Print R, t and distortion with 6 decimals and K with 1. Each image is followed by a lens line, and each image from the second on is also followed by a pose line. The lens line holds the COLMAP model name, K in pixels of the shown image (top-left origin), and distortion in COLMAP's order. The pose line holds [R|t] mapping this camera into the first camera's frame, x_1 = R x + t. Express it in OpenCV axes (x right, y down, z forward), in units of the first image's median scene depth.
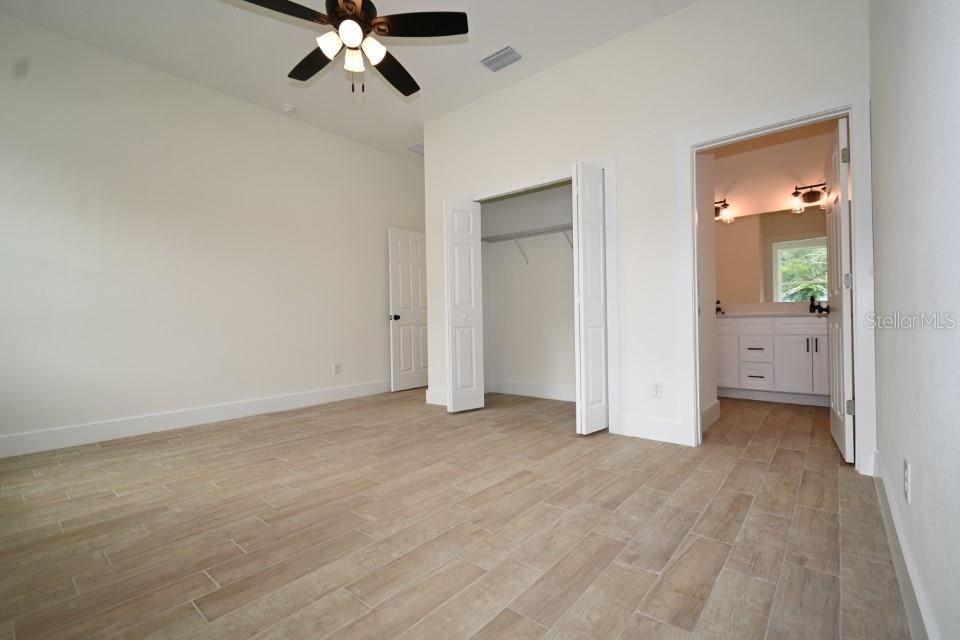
lens RADIAL K [[429.4, 0, 480.0], [0, 429.4, 320.0], [0, 0, 1]] dist [0.010440, -0.000653]
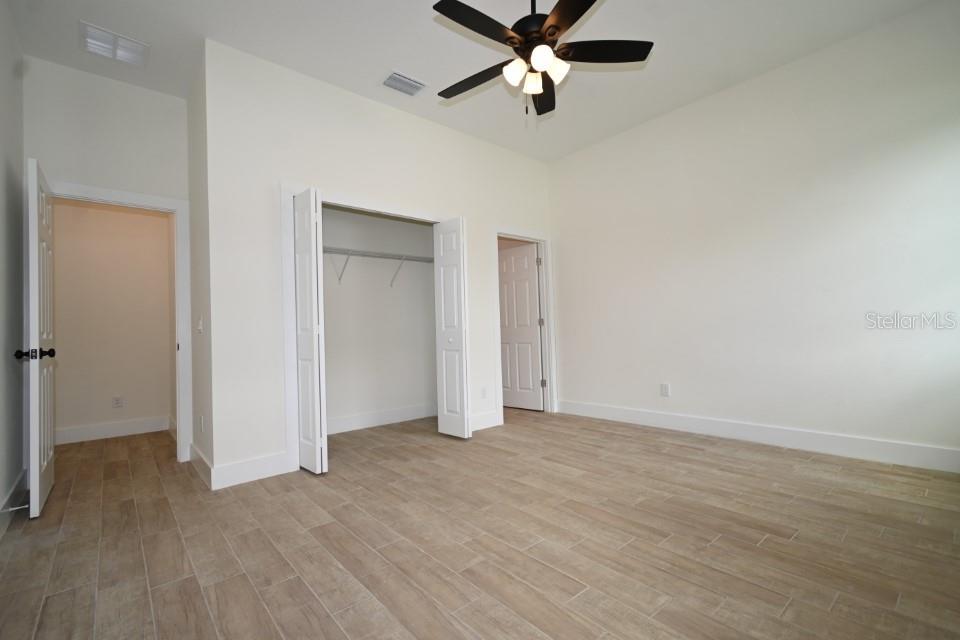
lens RADIAL K [[418.4, 0, 479.8], [0, 418.4, 320.9], [0, 0, 1]] dist [0.011304, -0.000313]
pose [[0.166786, 0.037230, 0.985290, -1.334810], [0.026390, 0.998760, -0.042207, -0.026997], [-0.985640, 0.033041, 0.165596, 1.046173]]
